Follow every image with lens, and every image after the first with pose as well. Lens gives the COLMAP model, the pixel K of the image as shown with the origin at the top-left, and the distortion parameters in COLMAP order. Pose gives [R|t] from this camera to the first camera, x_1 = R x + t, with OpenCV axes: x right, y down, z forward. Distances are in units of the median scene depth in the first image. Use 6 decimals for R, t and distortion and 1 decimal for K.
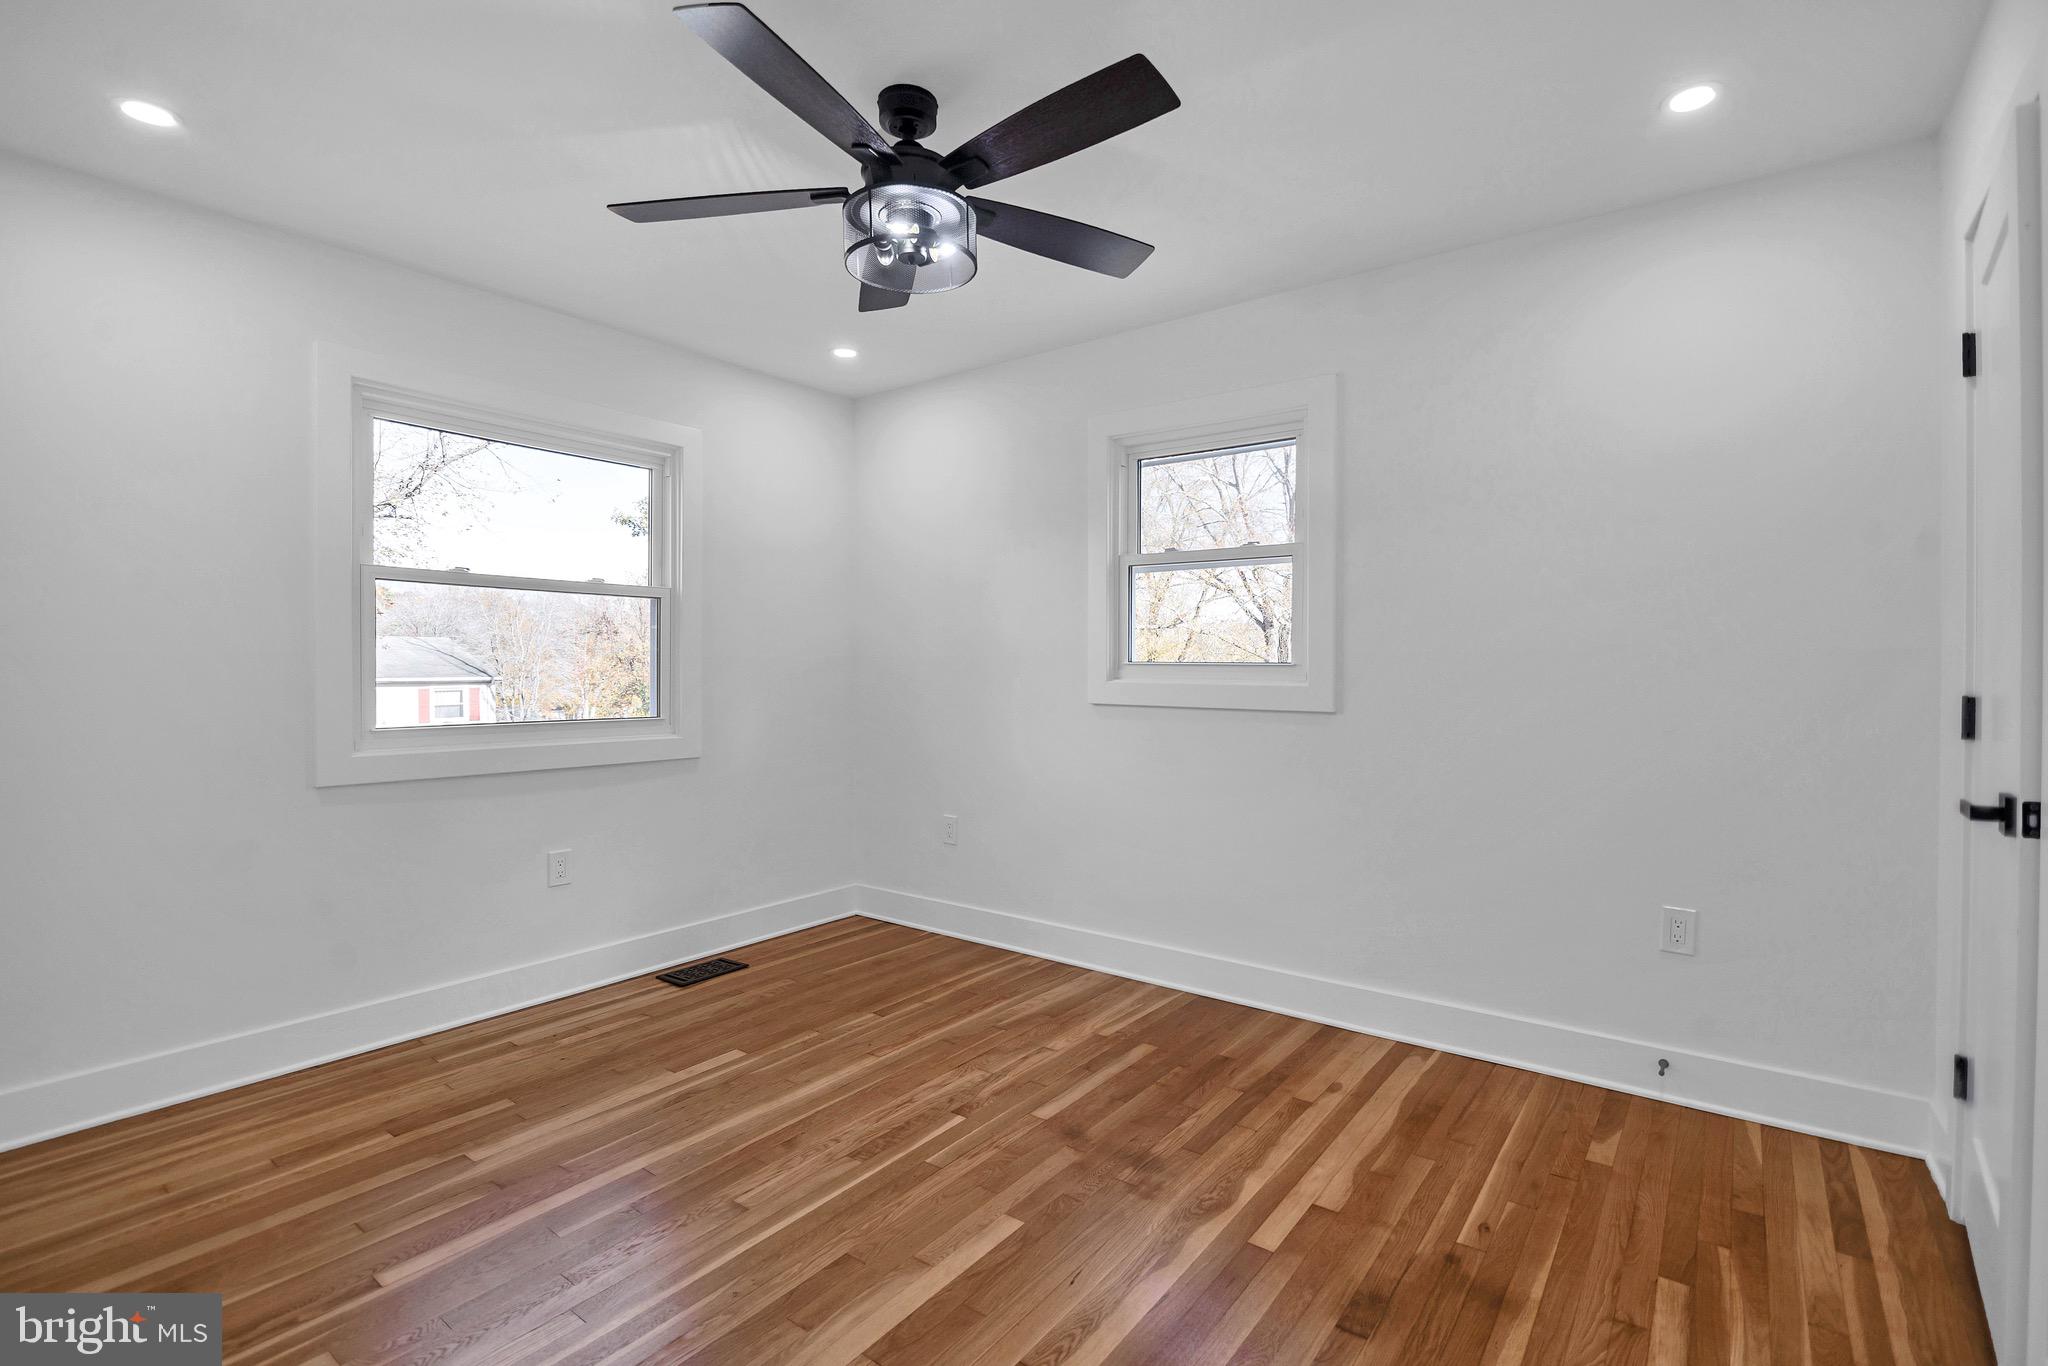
lens RADIAL K [[961.0, 0, 1024.0], [0, 961.0, 676.3], [0, 0, 1]] dist [-0.014124, -0.000825]
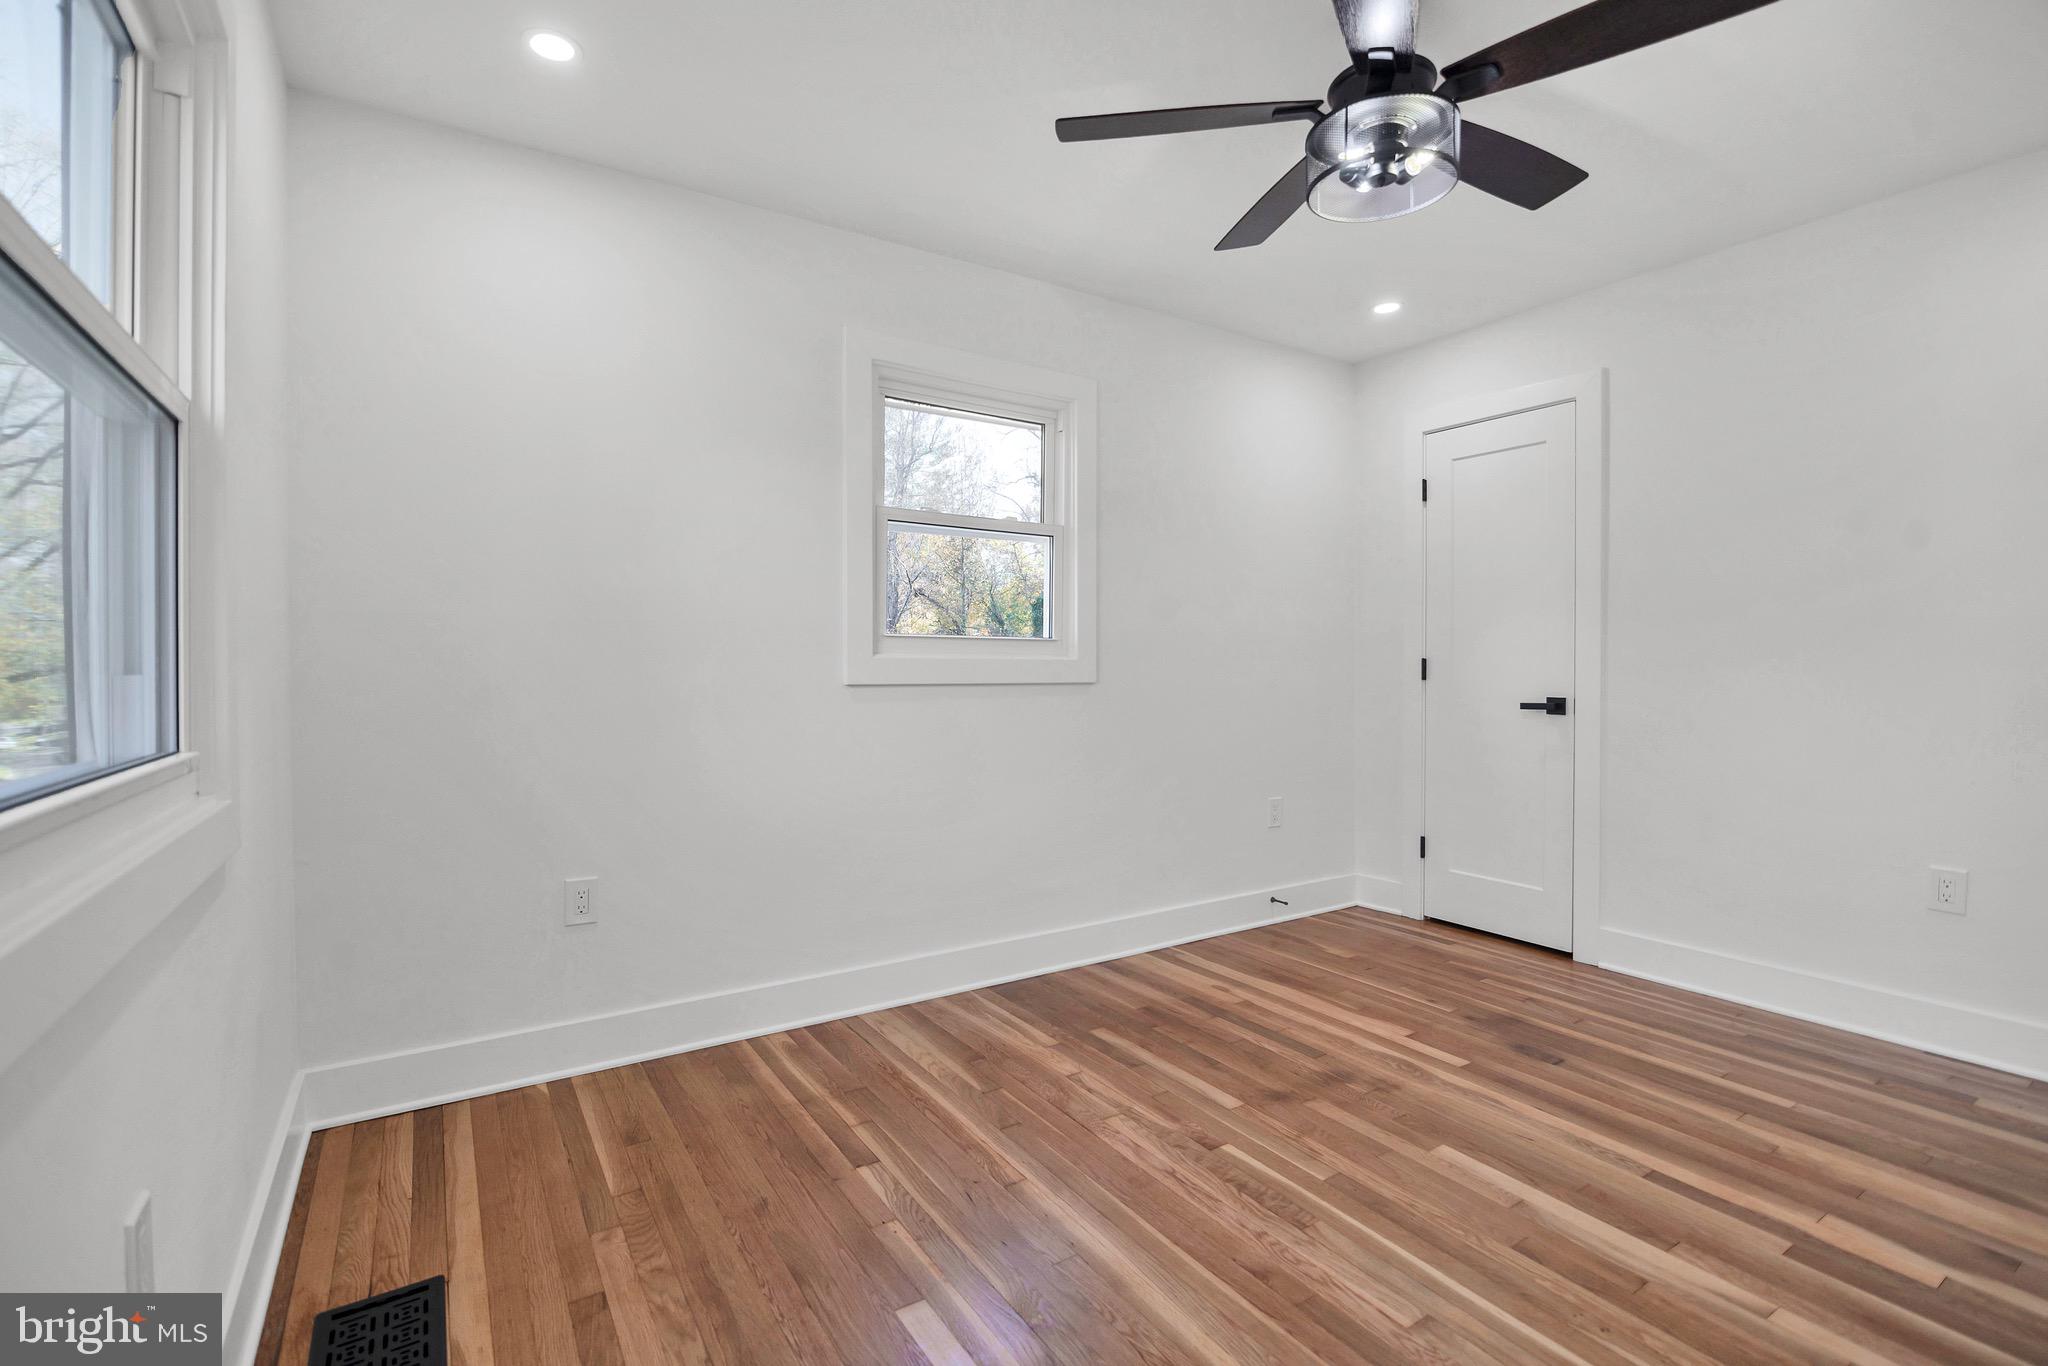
lens RADIAL K [[961.0, 0, 1024.0], [0, 961.0, 676.3], [0, 0, 1]] dist [-0.014124, -0.000825]
pose [[0.319637, -0.016551, 0.947396, -0.875041], [0.011682, 0.999840, 0.013526, 0.015554], [-0.947468, 0.006744, 0.319779, 0.825046]]
